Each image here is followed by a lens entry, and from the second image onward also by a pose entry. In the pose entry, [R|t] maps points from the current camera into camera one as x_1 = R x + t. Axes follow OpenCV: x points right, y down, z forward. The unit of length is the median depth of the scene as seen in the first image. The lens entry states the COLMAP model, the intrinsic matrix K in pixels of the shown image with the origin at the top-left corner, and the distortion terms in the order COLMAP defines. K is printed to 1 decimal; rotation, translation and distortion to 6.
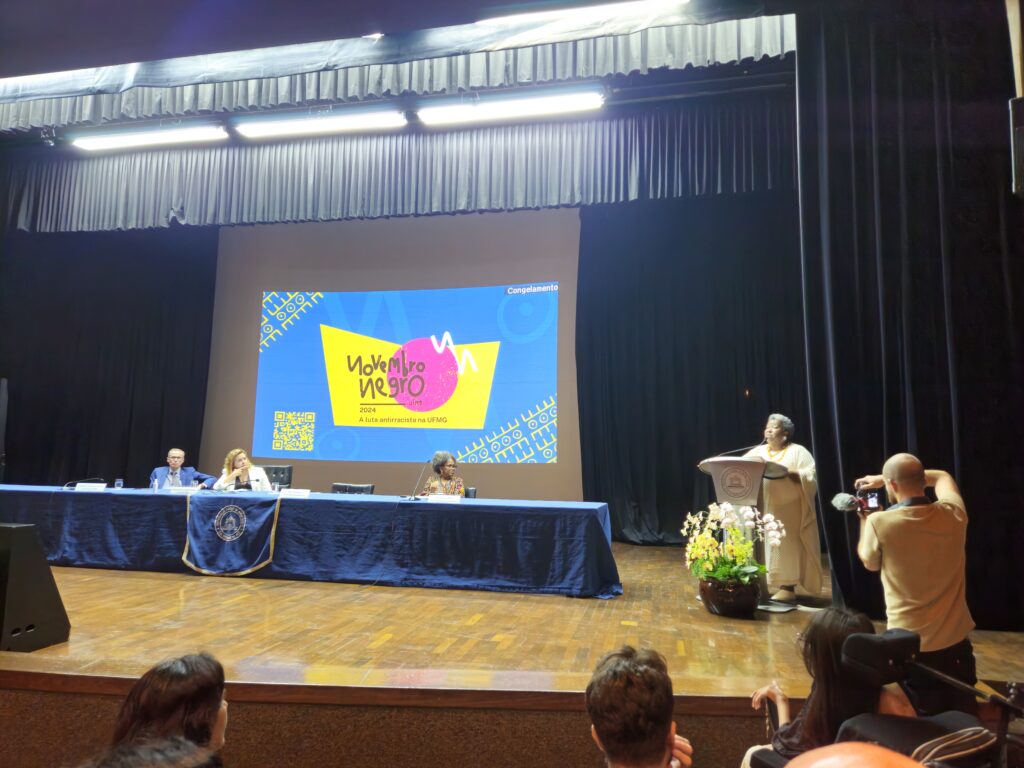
lens RADIAL K [[676.6, 0, 514.2], [0, 676.6, 390.0], [0, 0, 1]] dist [0.077747, -0.055115]
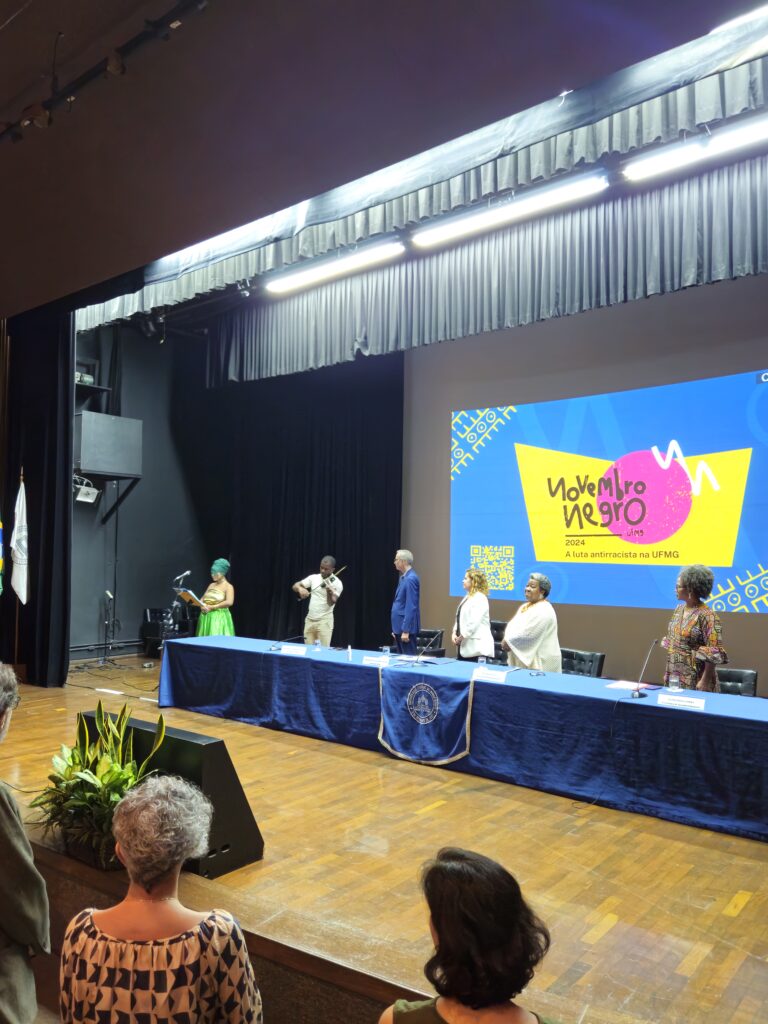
lens RADIAL K [[758.9, 0, 384.0], [0, 758.9, 512.0], [0, 0, 1]] dist [0.098220, -0.100364]
pose [[0.892873, -0.037156, -0.448773, -0.004861], [0.057379, 0.997854, 0.031542, -0.061920], [0.446638, -0.053913, 0.893089, 0.078715]]
